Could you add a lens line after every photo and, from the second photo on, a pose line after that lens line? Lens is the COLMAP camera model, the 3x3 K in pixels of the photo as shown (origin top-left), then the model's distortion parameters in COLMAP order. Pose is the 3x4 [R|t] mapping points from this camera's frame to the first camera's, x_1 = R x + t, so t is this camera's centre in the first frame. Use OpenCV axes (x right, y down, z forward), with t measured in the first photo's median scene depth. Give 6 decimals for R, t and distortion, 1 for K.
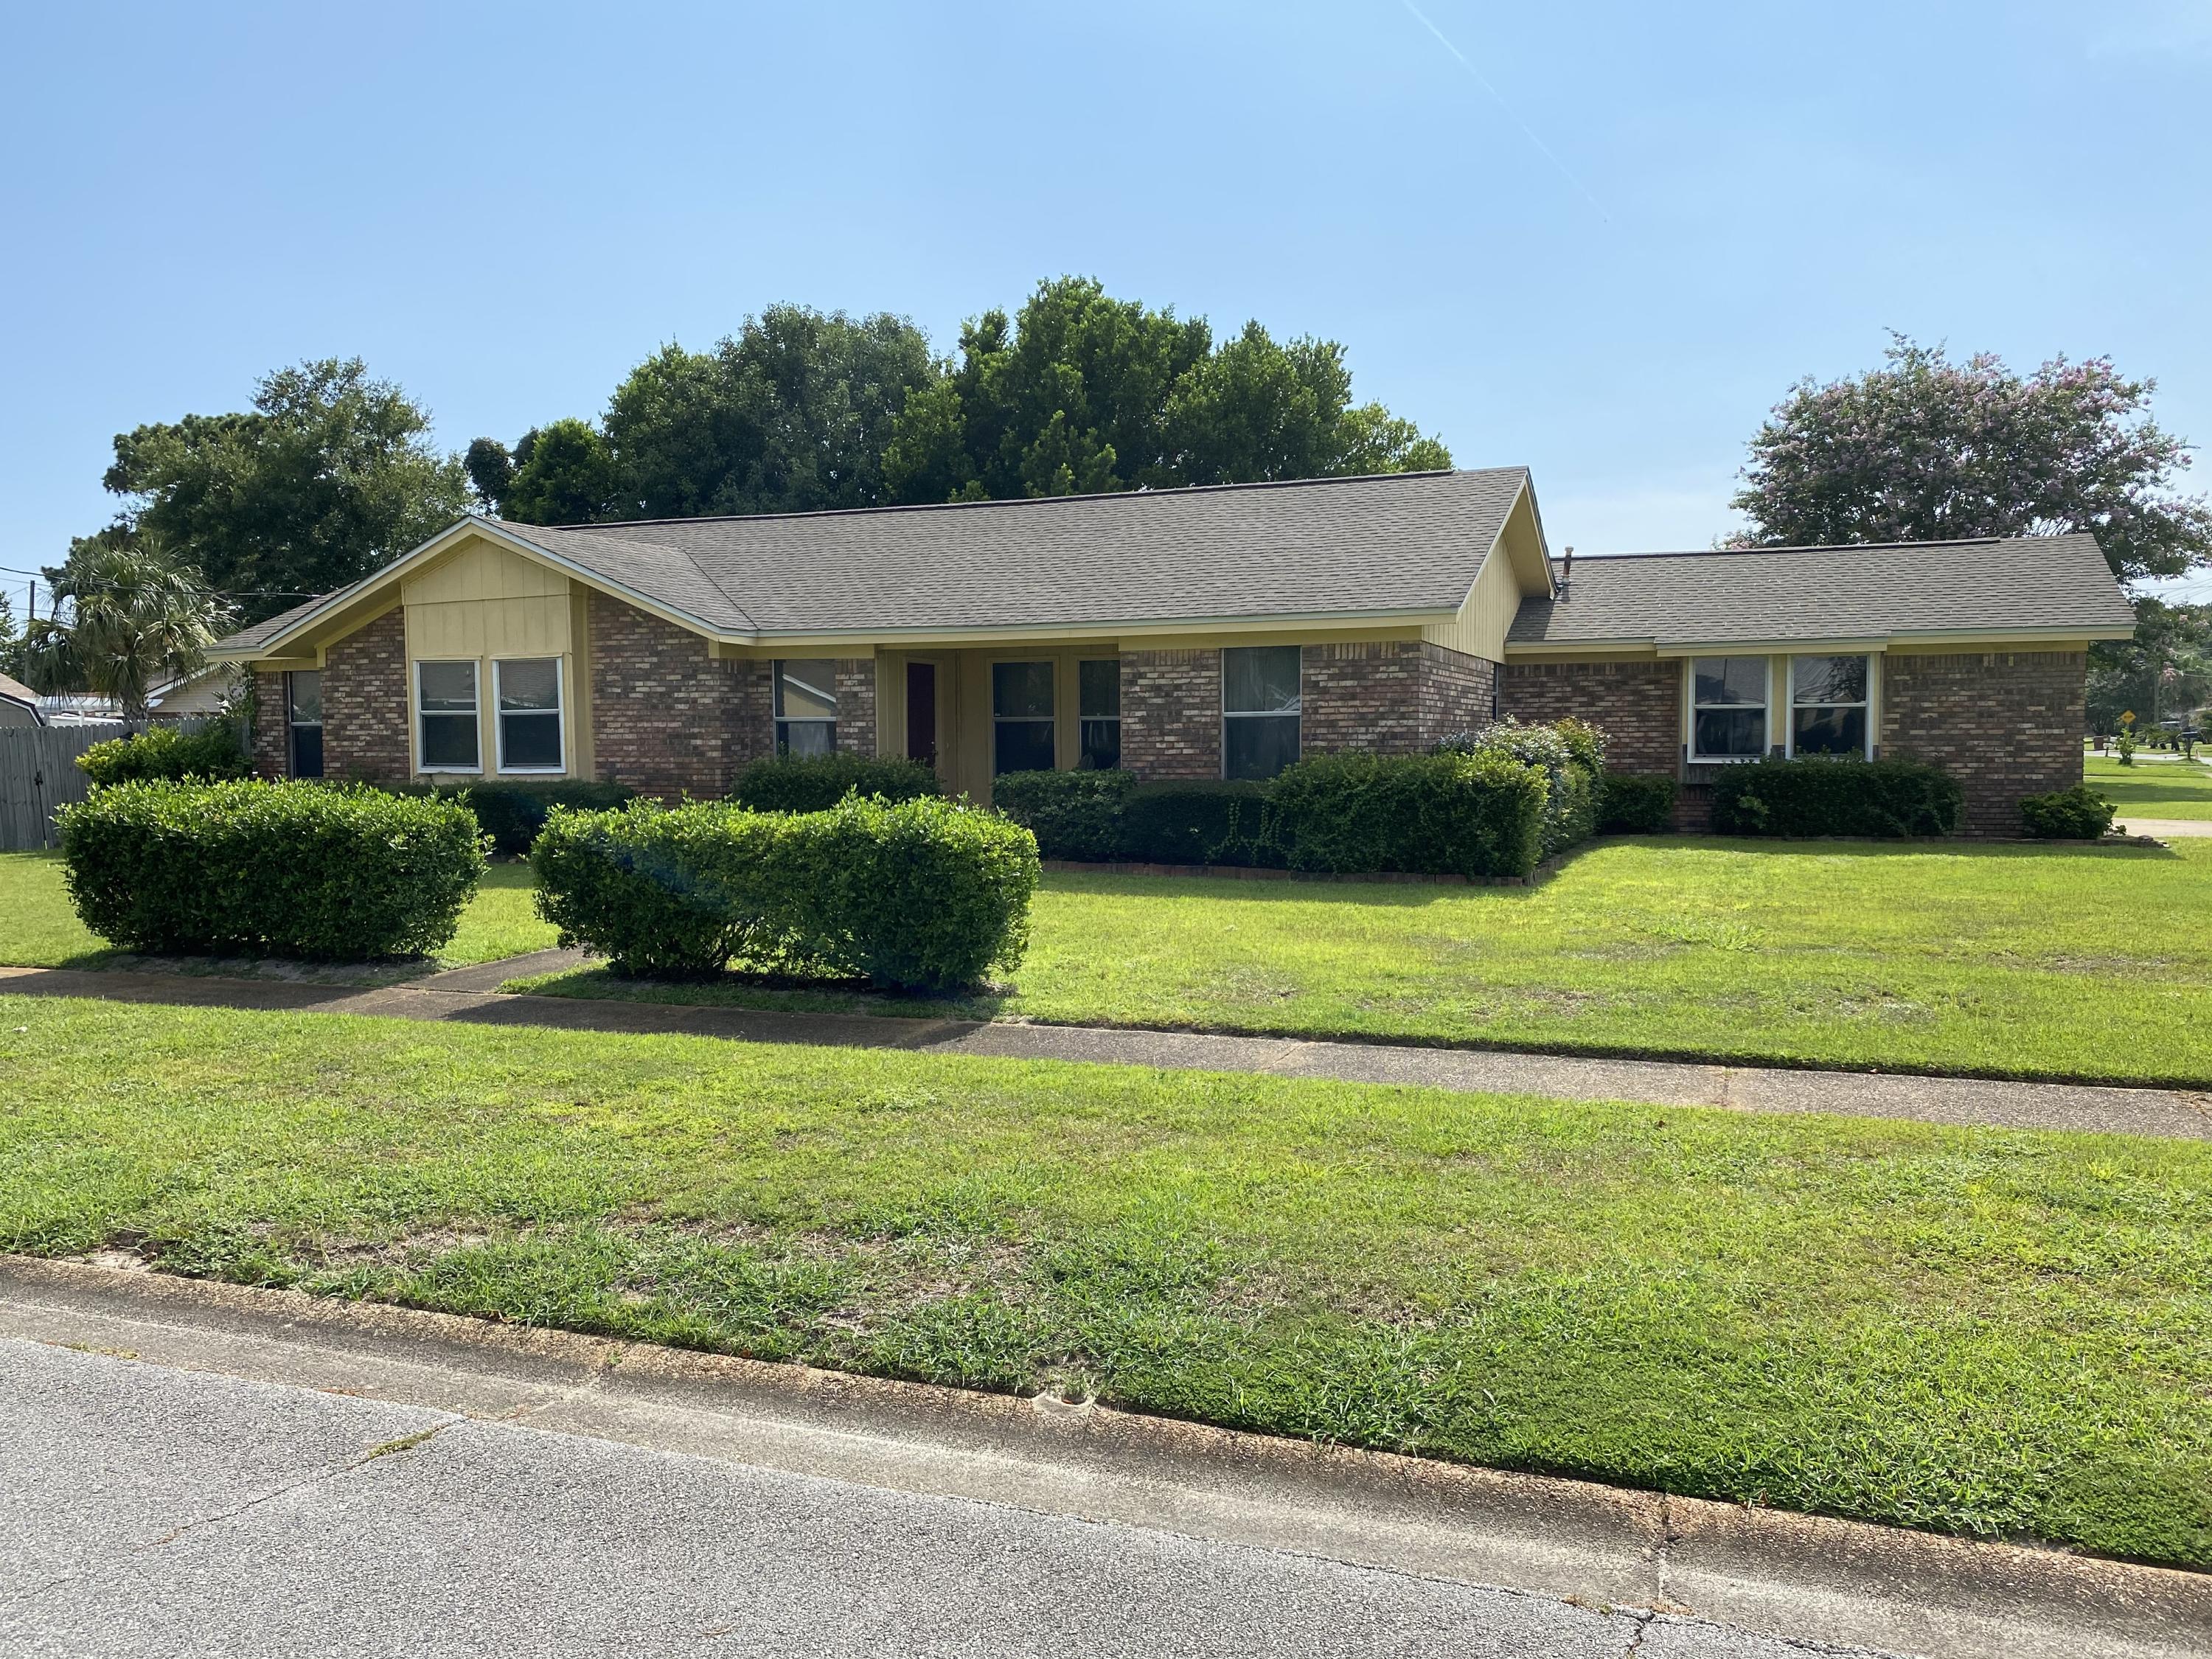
lens RADIAL K [[1662.5, 0, 1104.0], [0, 1662.5, 843.9], [0, 0, 1]] dist [0.019846, -0.022022]
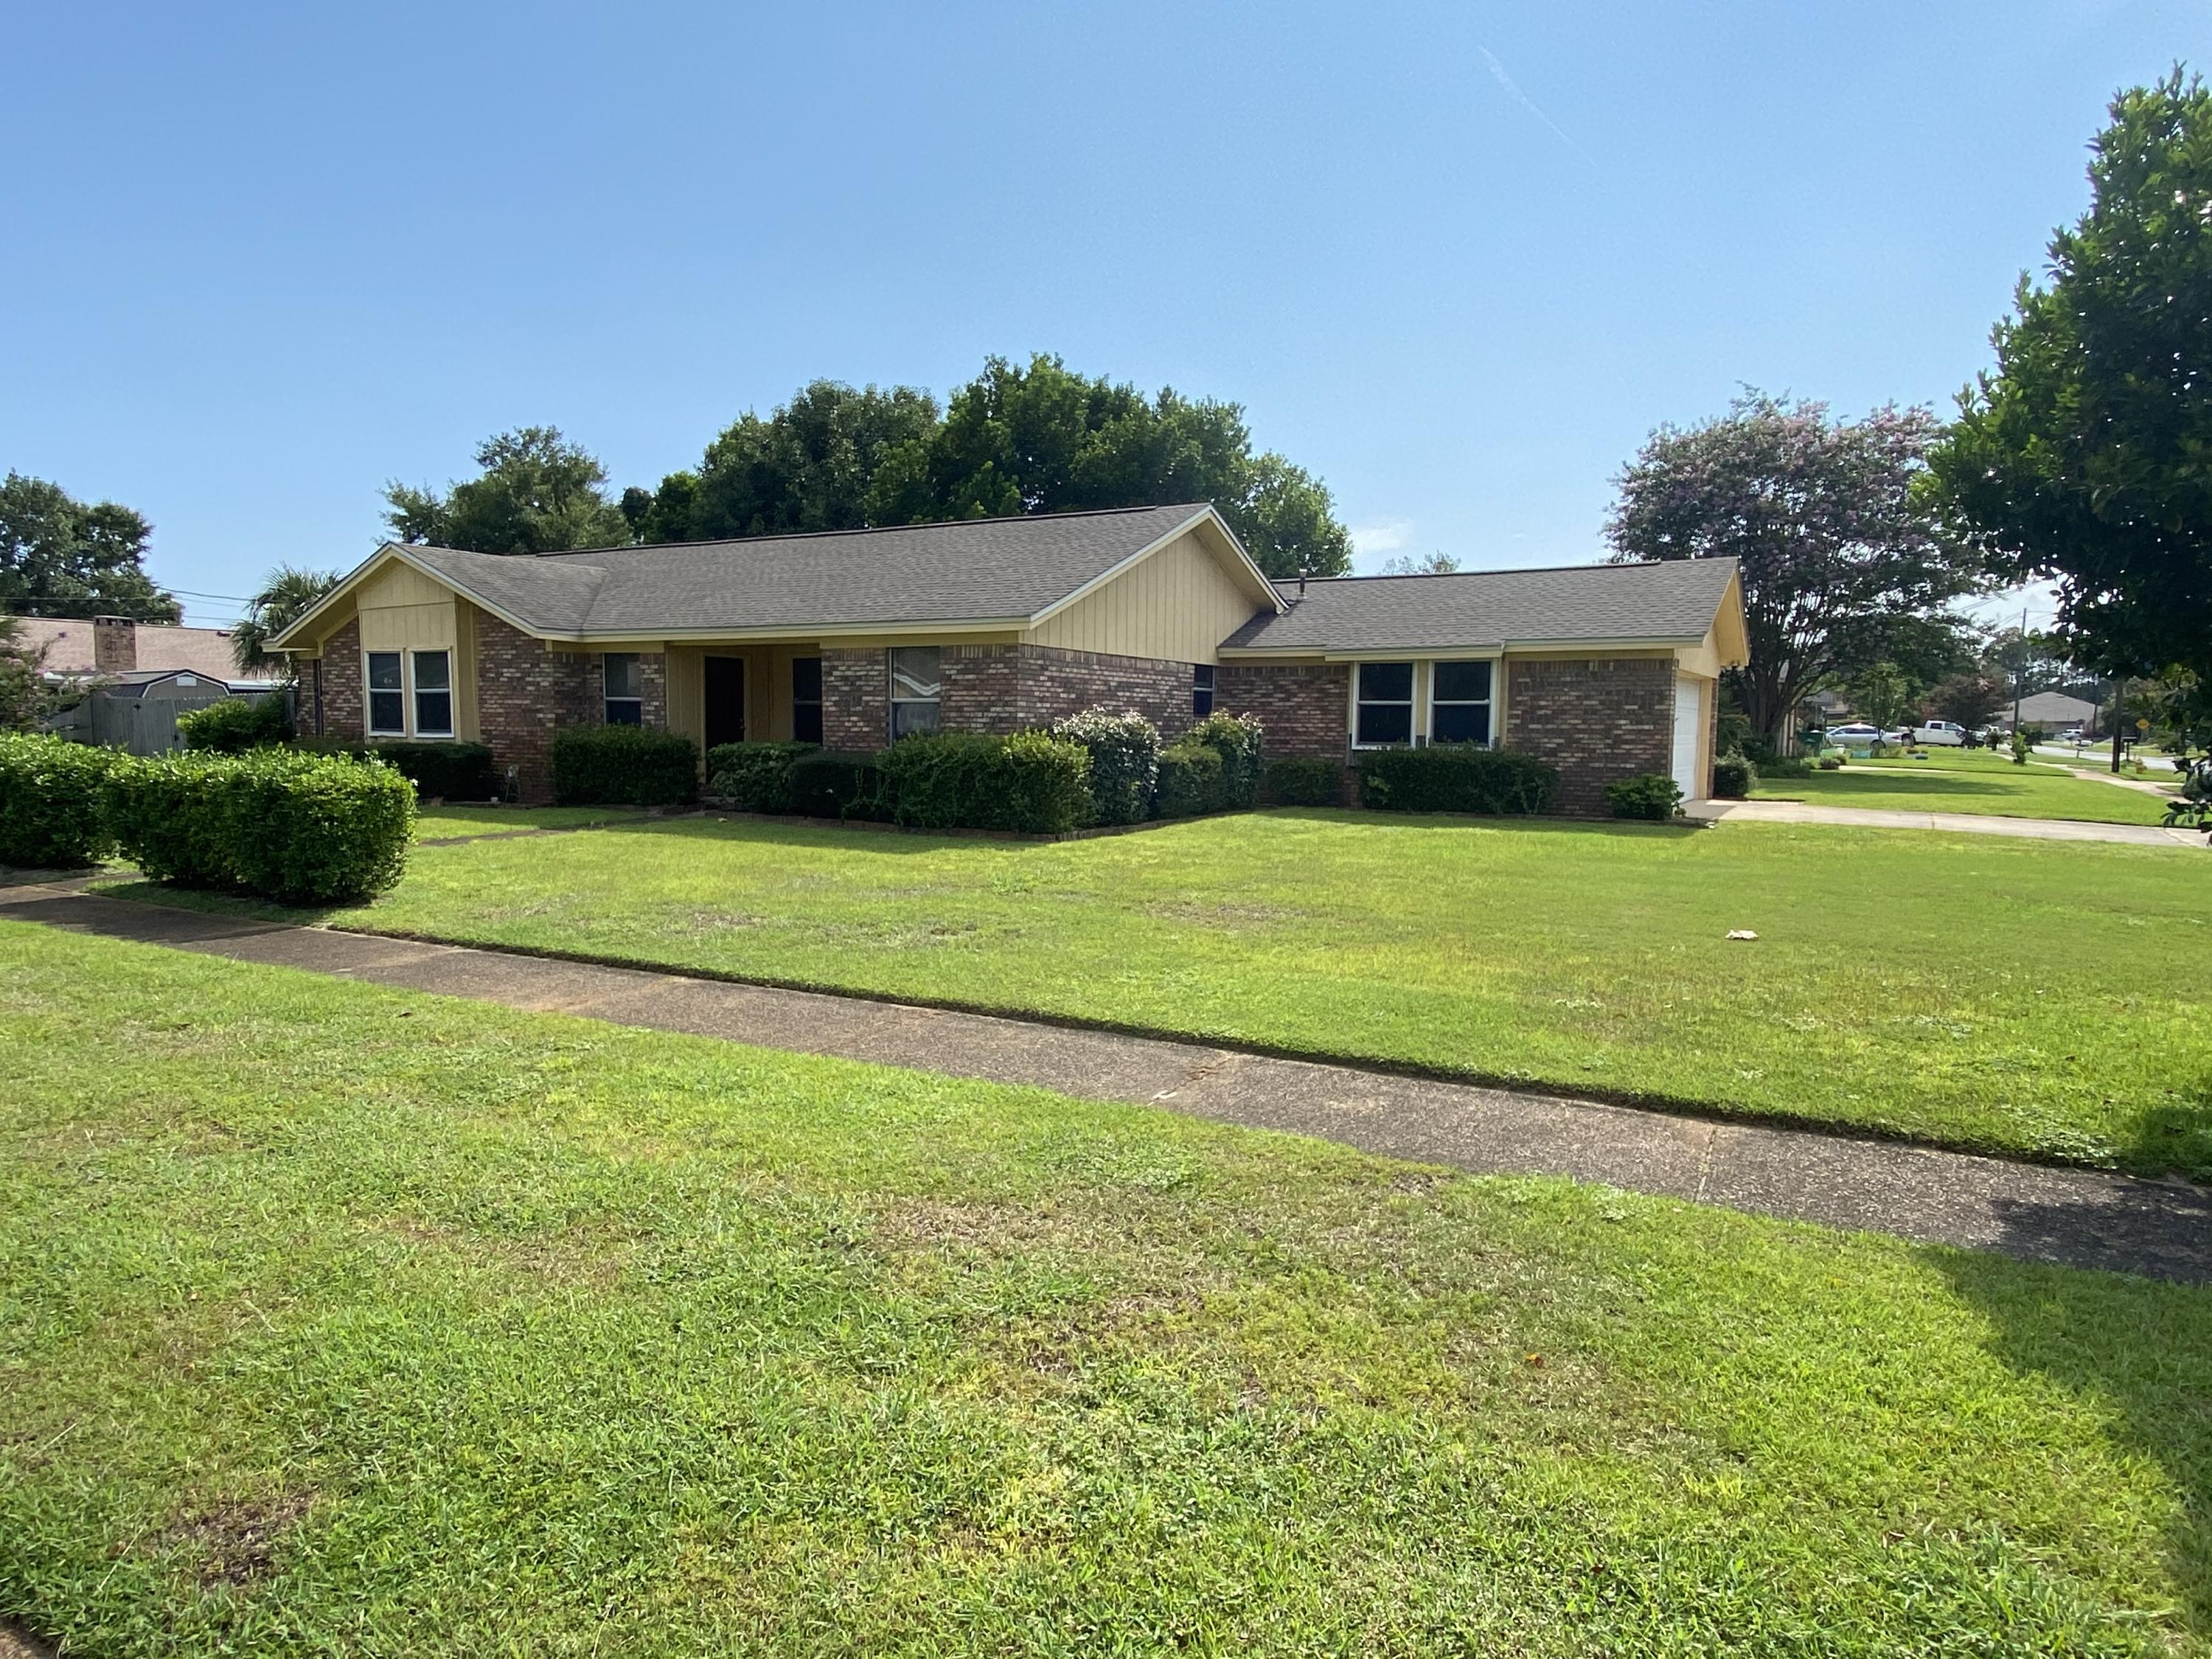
lens RADIAL K [[1331.5, 0, 1117.3], [0, 1331.5, 822.0], [0, 0, 1]] dist [0.035818, -0.003179]
pose [[0.989331, 0.028229, -0.142923, 0.332790], [-0.027245, 0.999590, 0.008838, 0.000389], [0.143114, -0.004850, 0.989694, 0.022533]]
